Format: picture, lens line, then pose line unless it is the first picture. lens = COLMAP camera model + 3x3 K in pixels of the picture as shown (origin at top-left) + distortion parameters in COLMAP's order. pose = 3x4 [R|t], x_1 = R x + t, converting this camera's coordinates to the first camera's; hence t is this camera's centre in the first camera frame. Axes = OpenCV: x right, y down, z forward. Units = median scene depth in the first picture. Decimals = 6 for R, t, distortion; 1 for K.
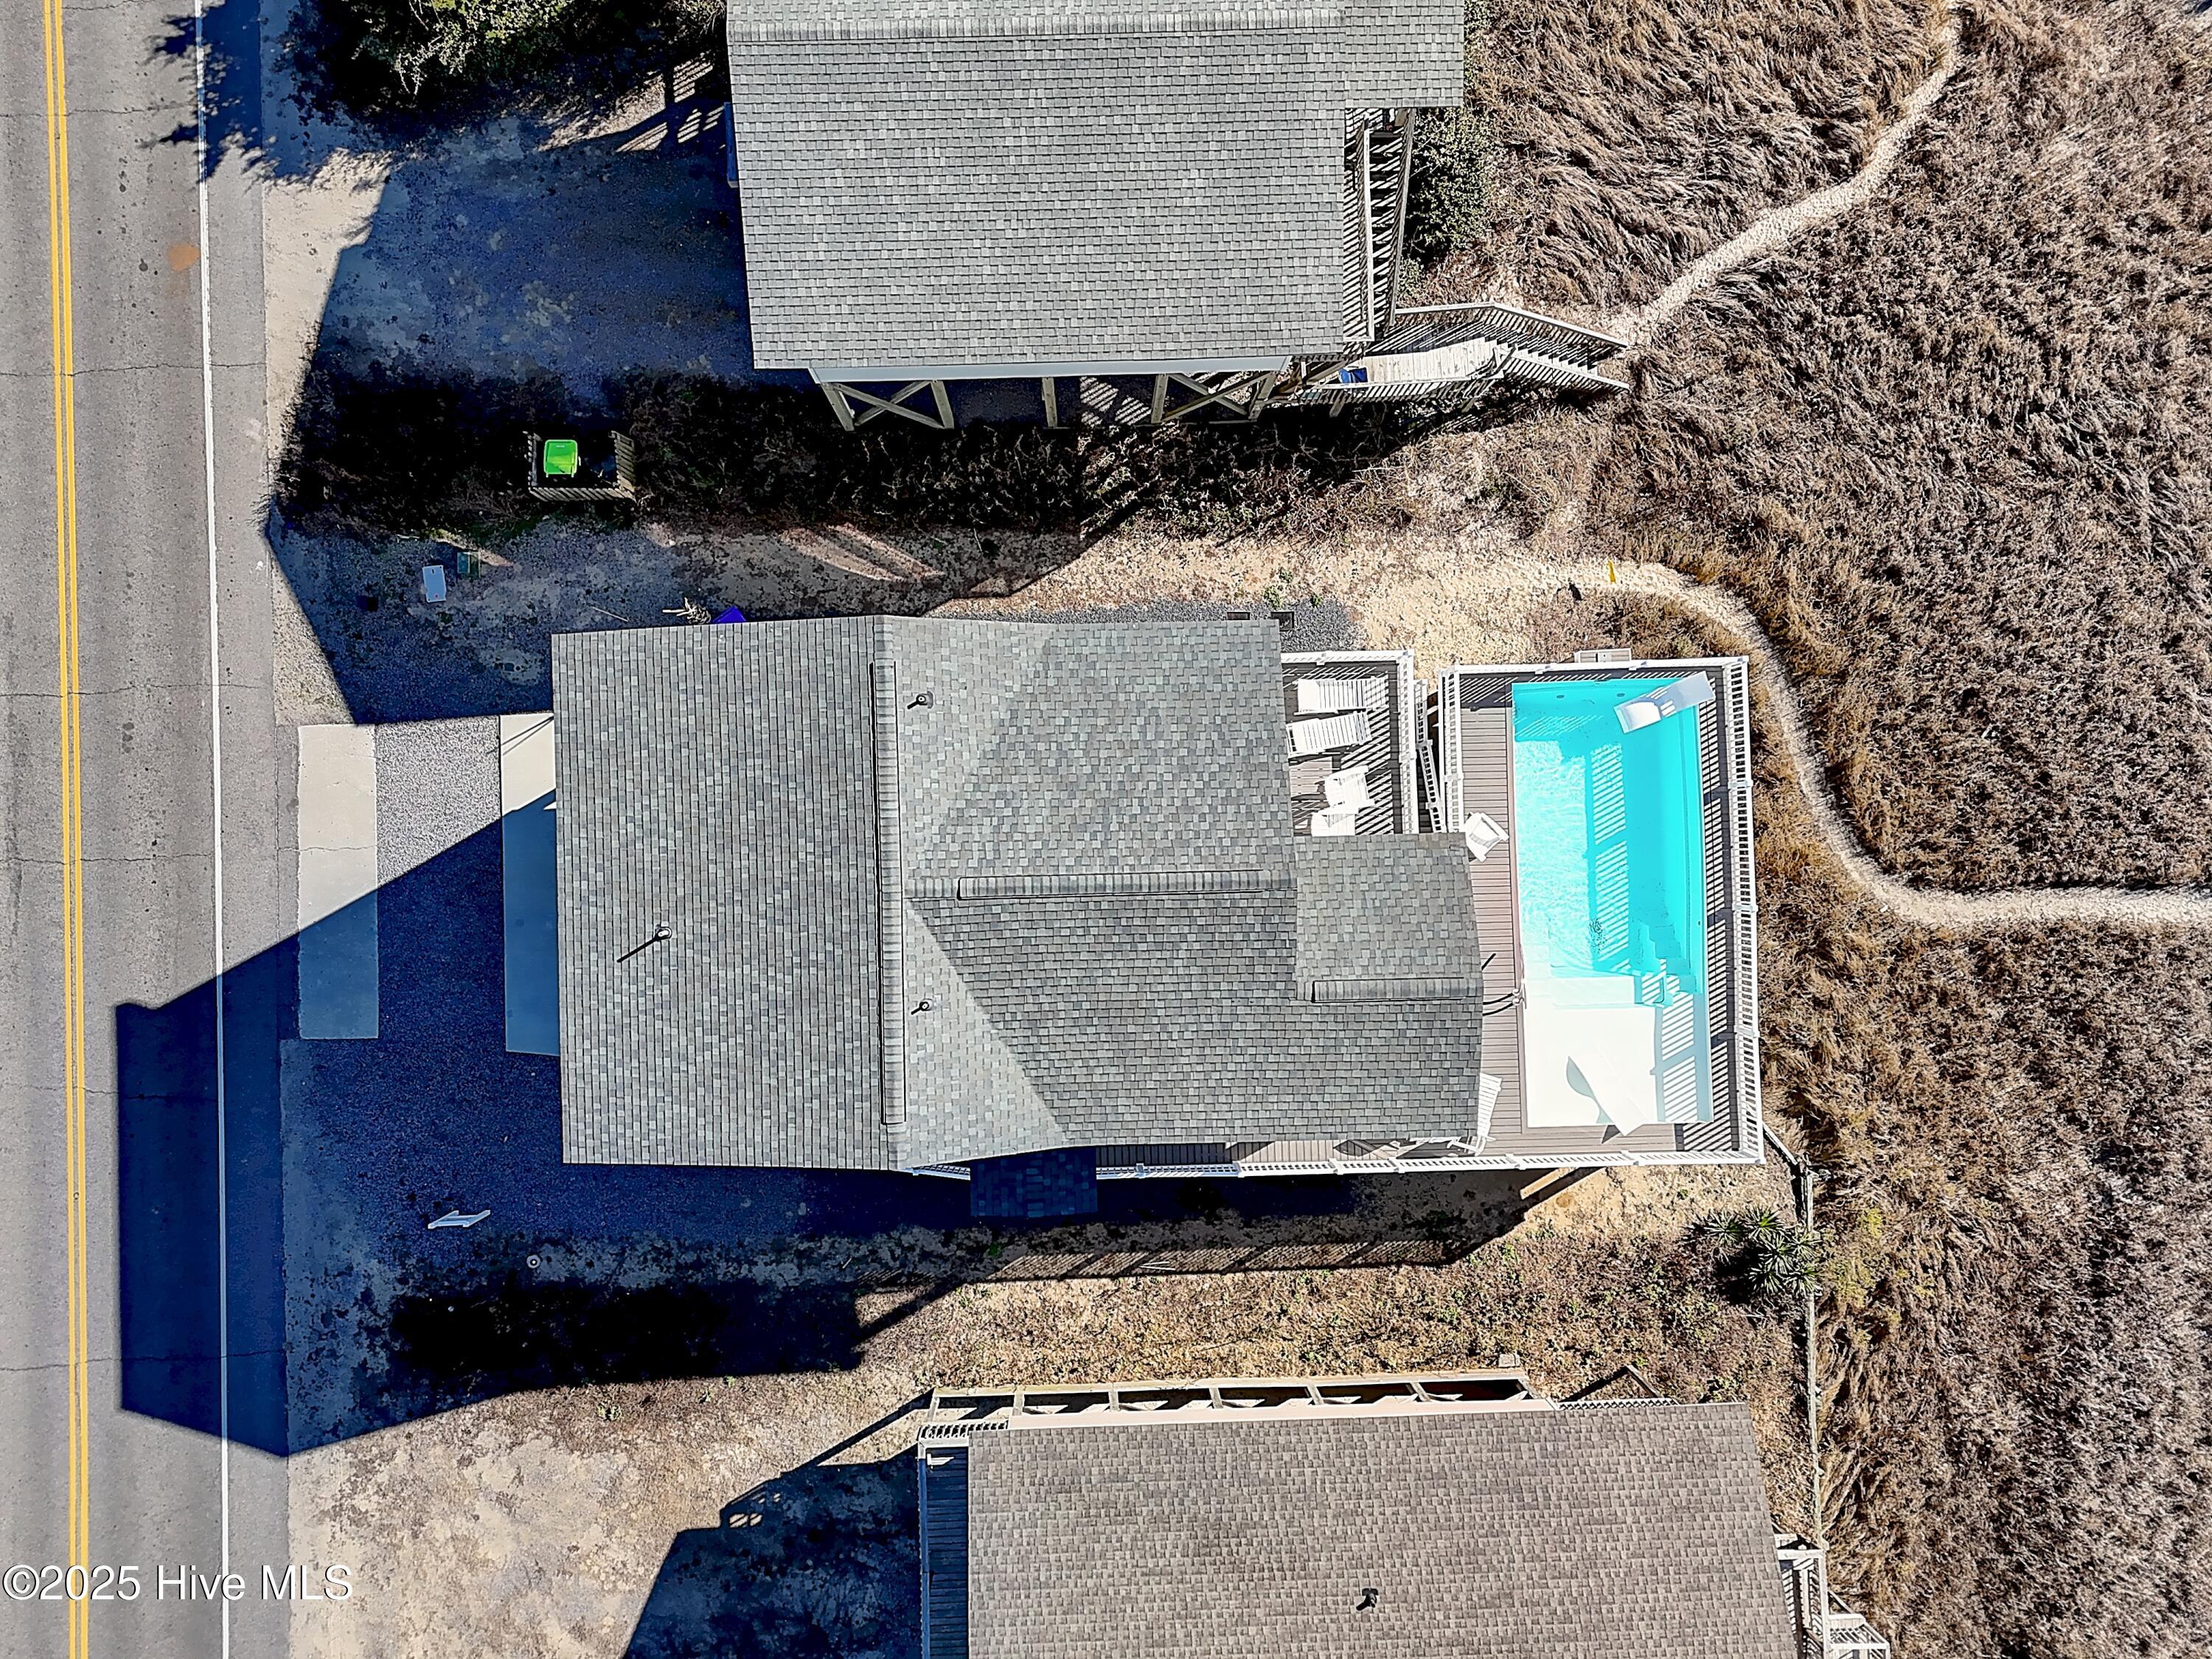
lens RADIAL K [[1617.6, 0, 1102.0], [0, 1617.6, 822.5], [0, 0, 1]] dist [0.057850, -0.029475]
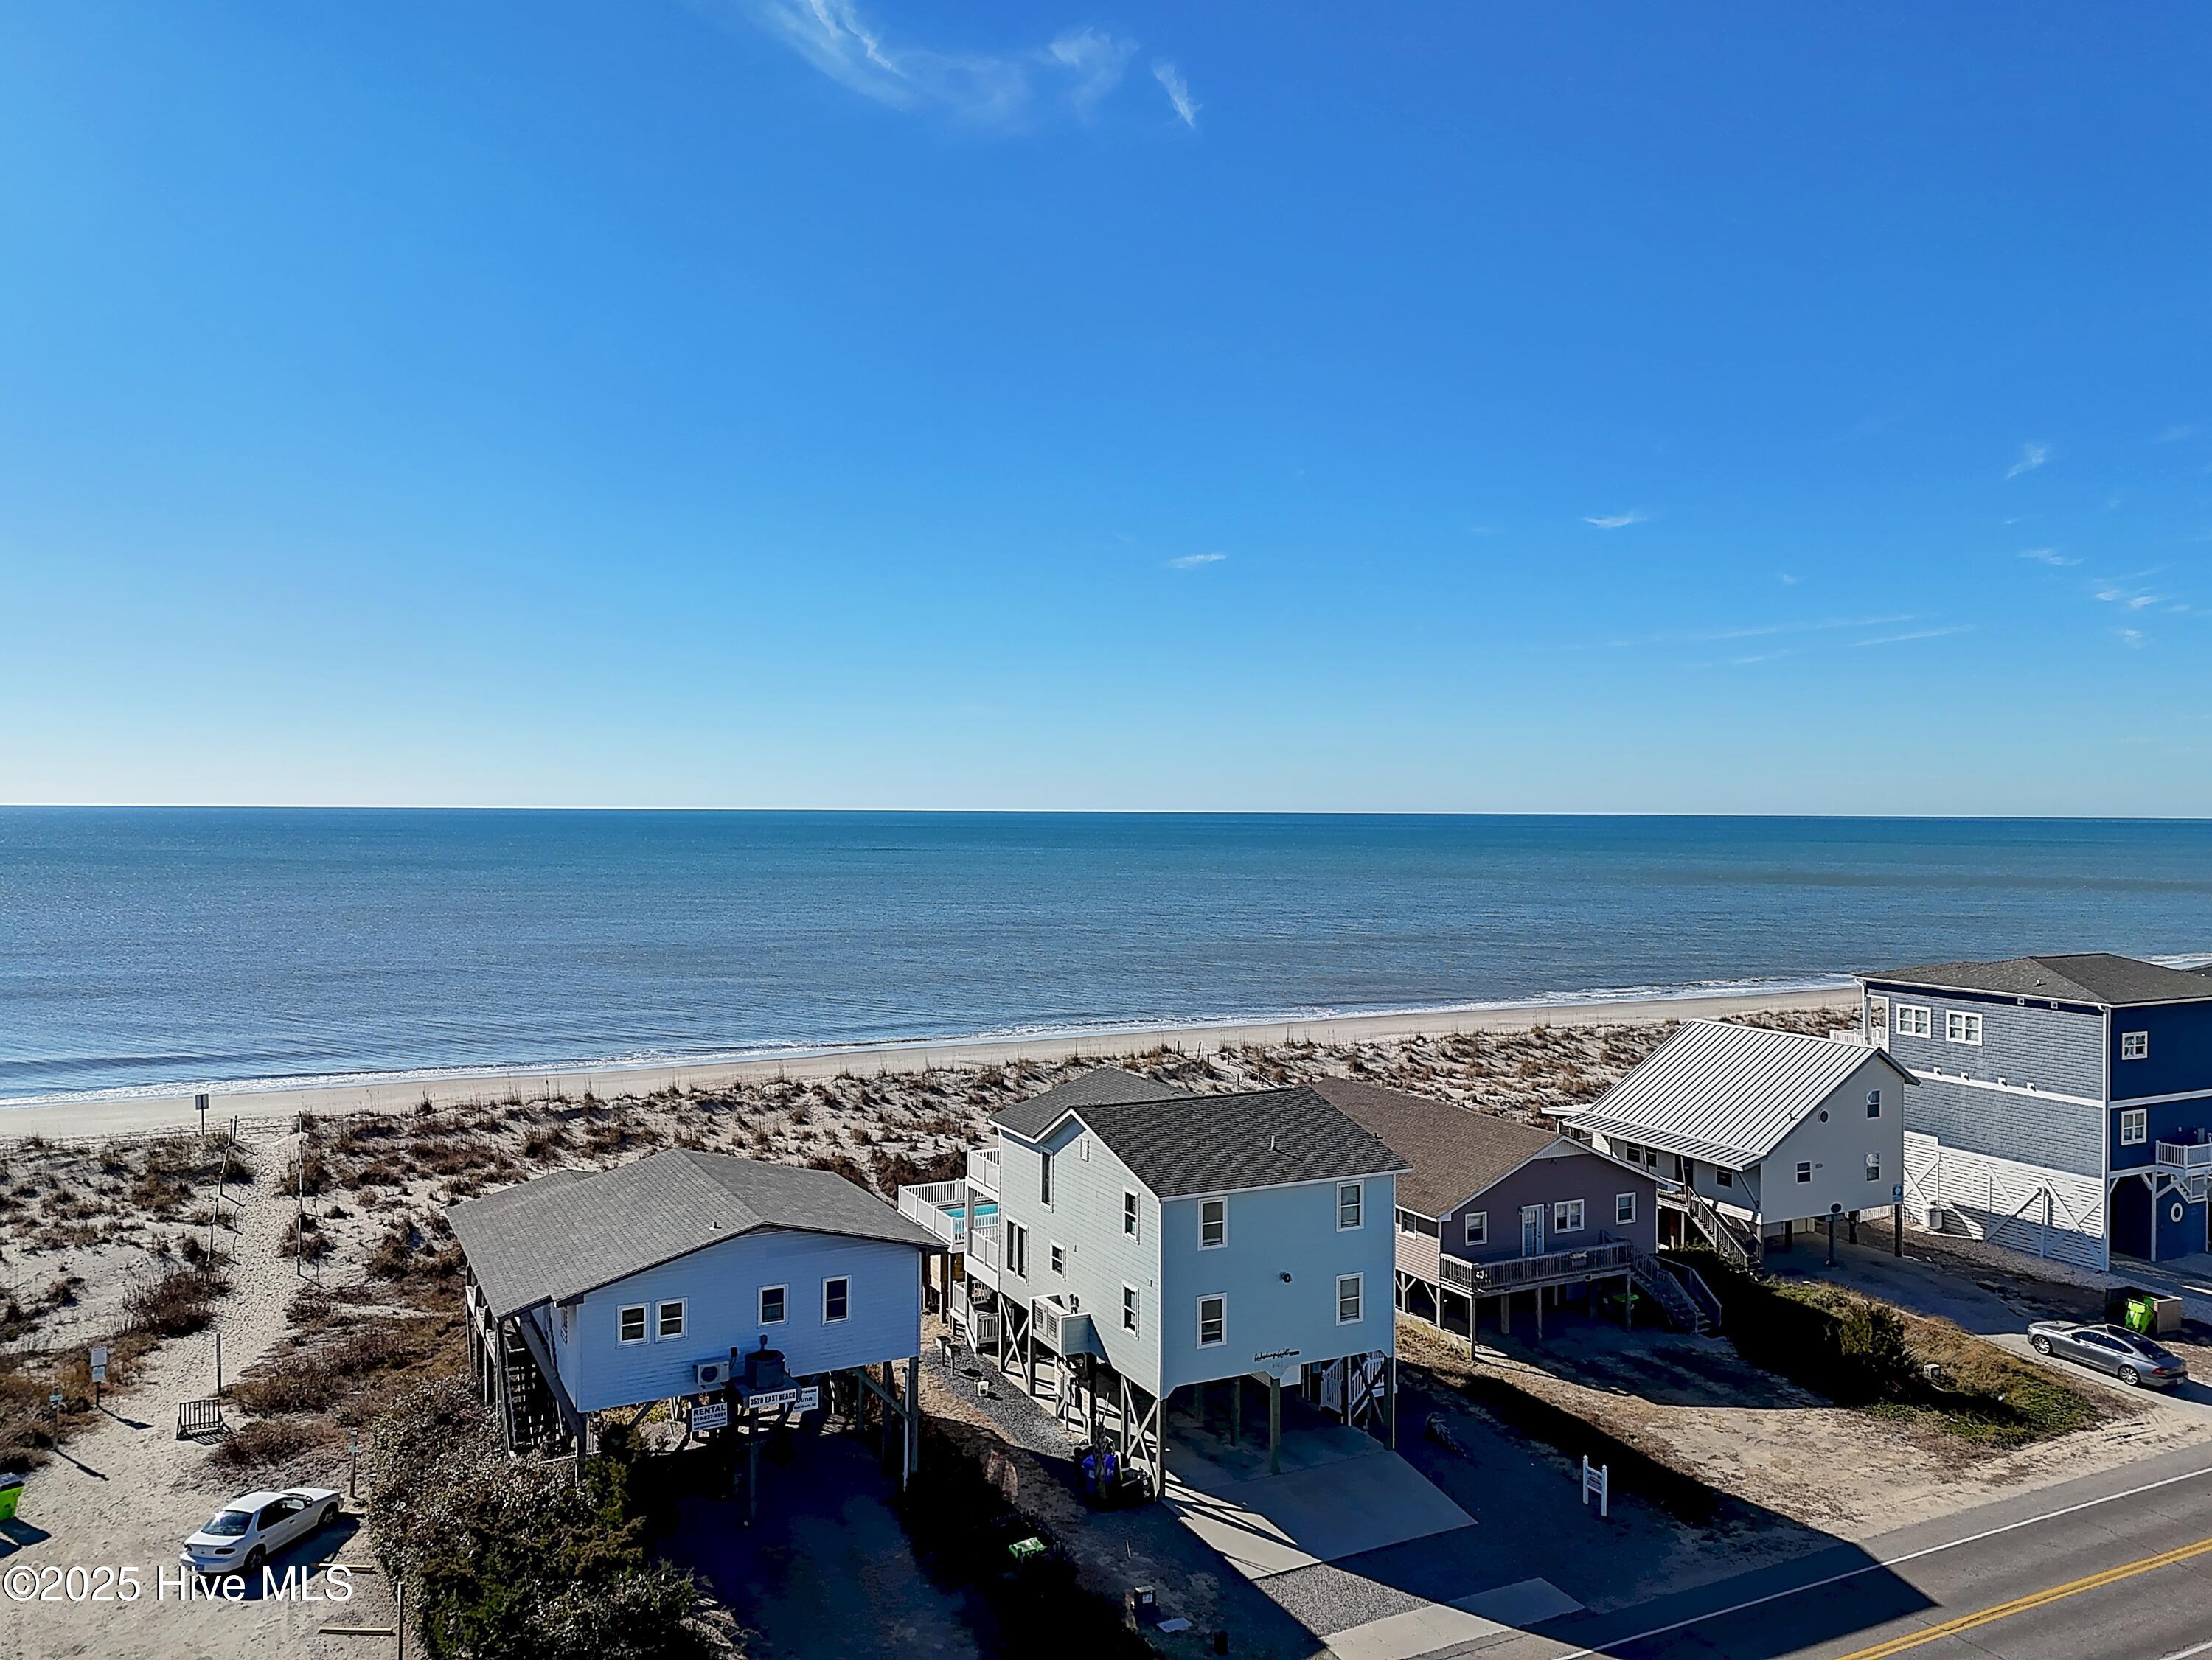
lens RADIAL K [[1617.4, 0, 1102.0], [0, 1617.4, 823.0], [0, 0, 1]] dist [0.057850, -0.029475]
pose [[-0.428665, -0.027401, 0.903048, -1.367313], [0.902809, 0.025055, 0.429312, -0.677080], [-0.034390, 0.999310, 0.013998, 0.457977]]
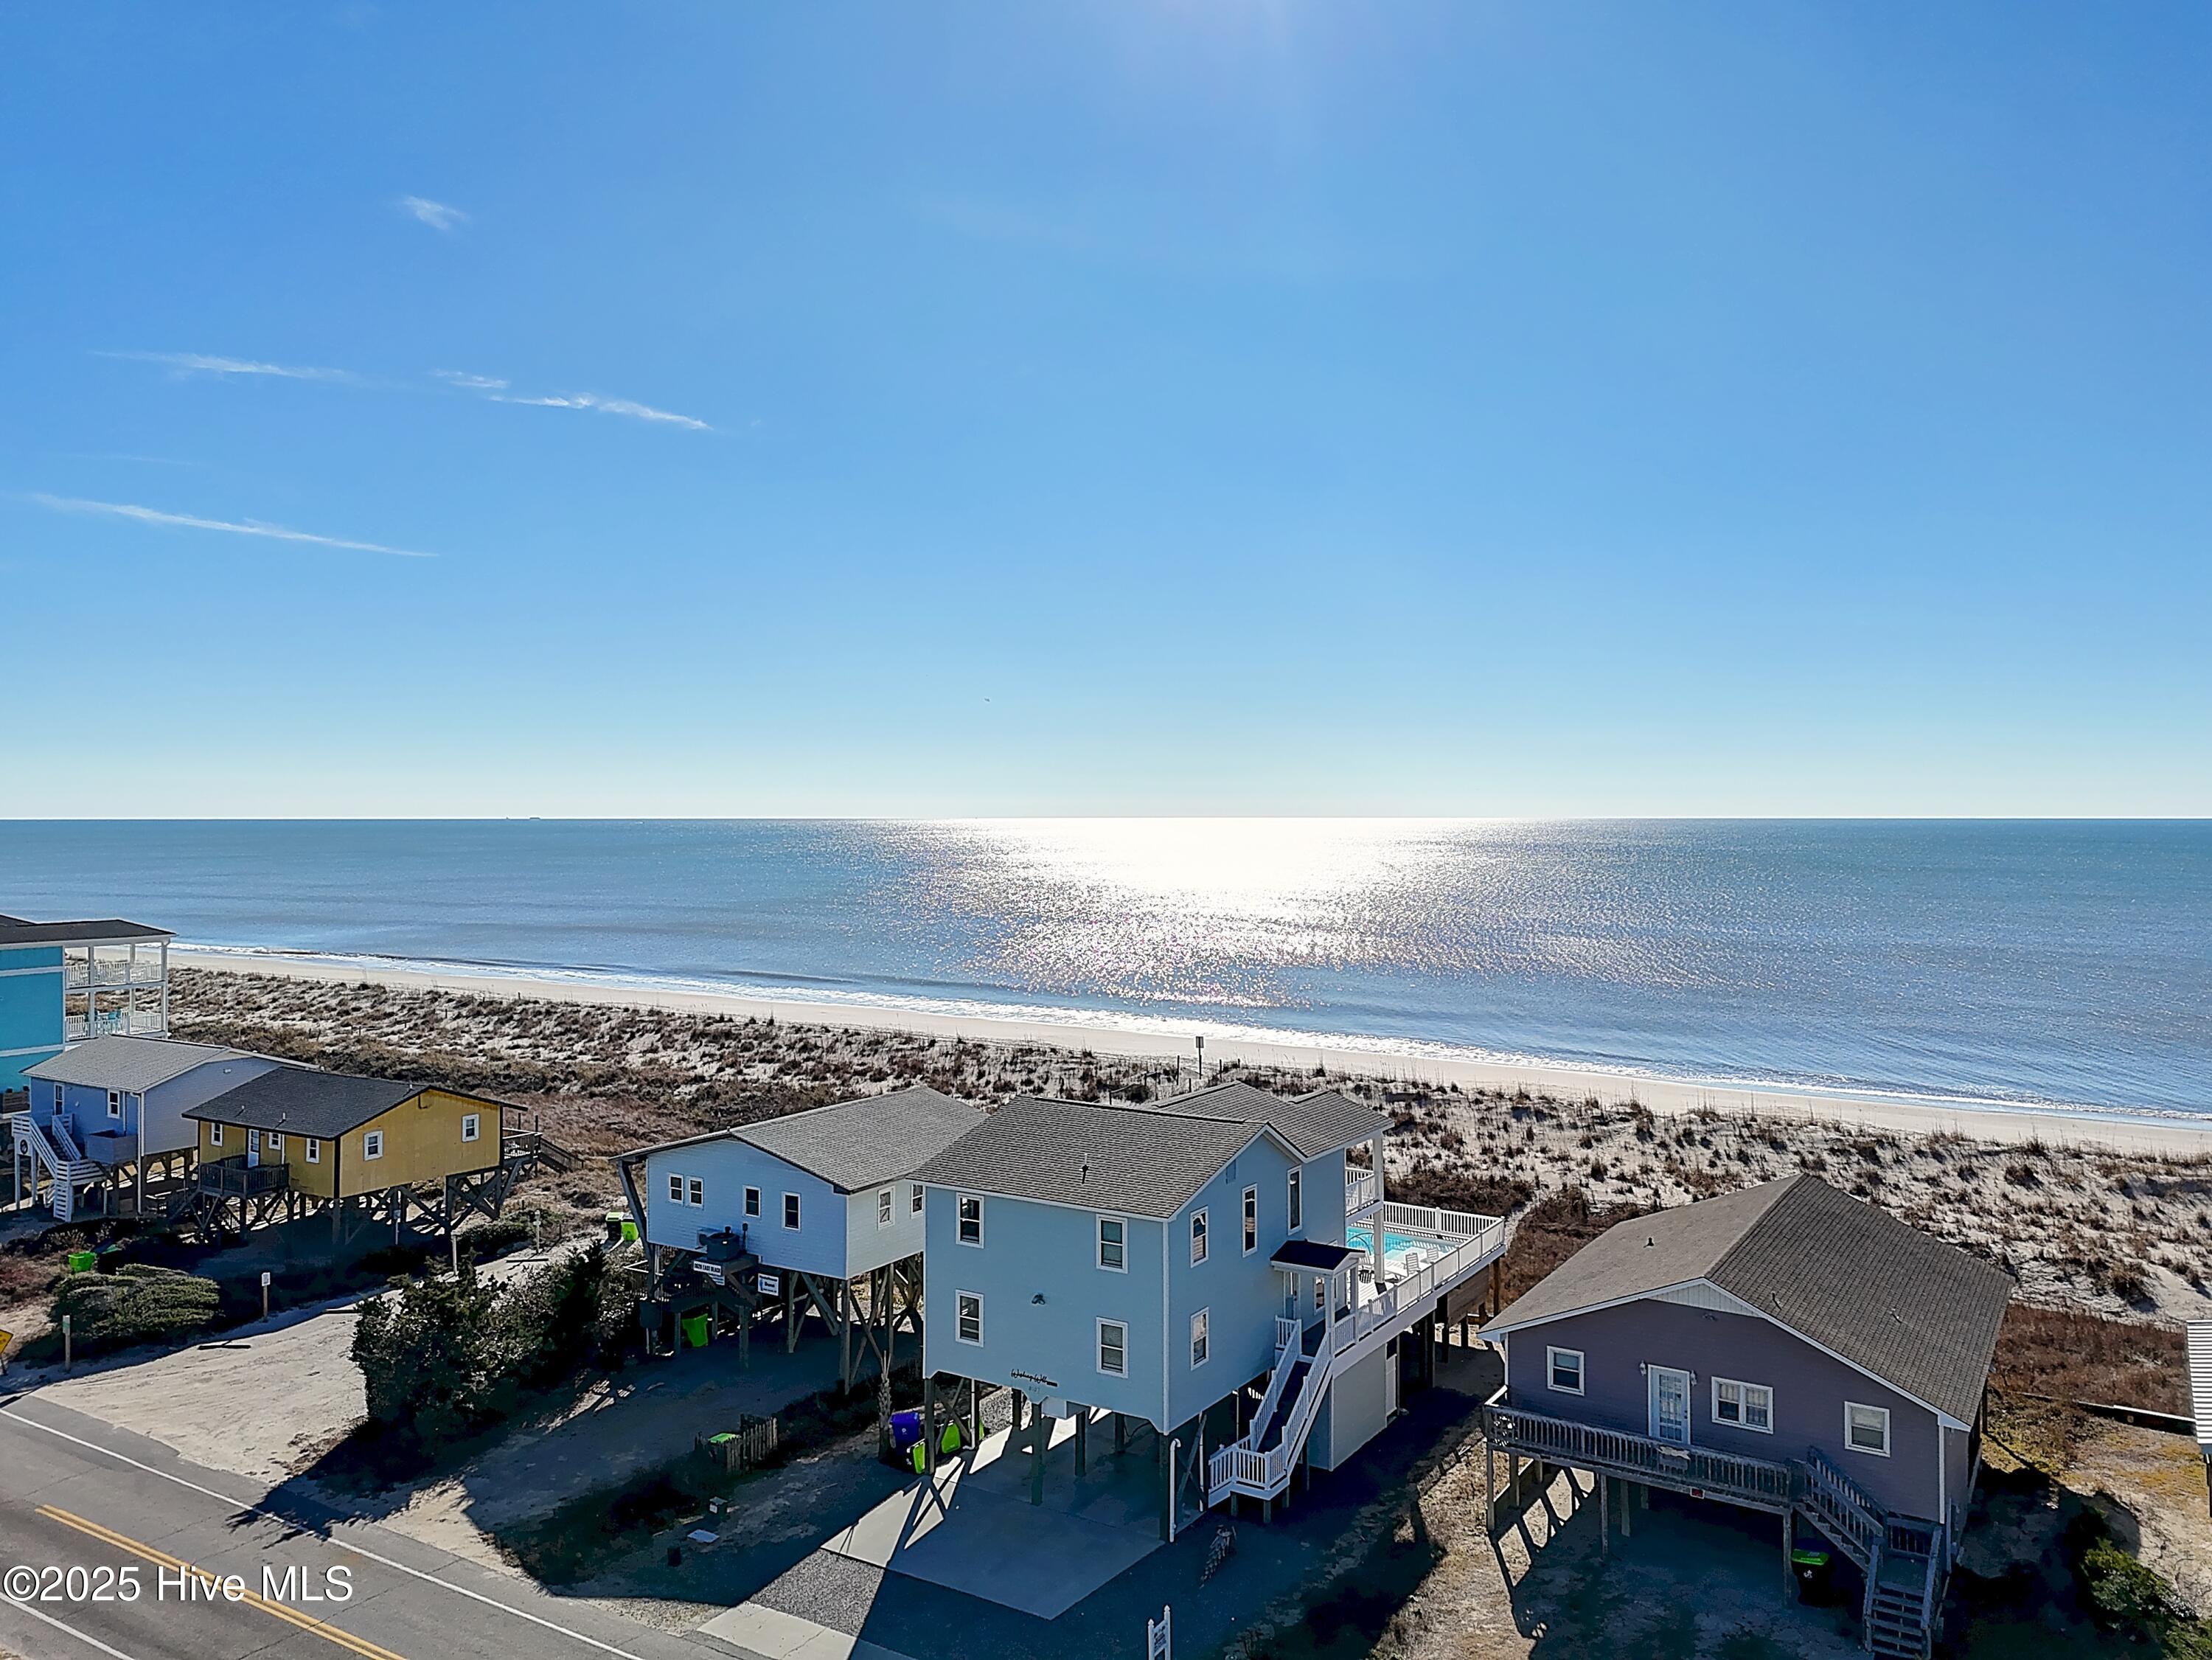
lens RADIAL K [[1617.8, 0, 1102.0], [0, 1617.8, 823.0], [0, 0, 1]] dist [0.057850, -0.029475]
pose [[0.562882, -0.020539, 0.826282, -1.245025], [0.826490, 0.024757, -0.562407, 0.773492], [-0.008905, 0.999482, 0.030910, 0.436081]]
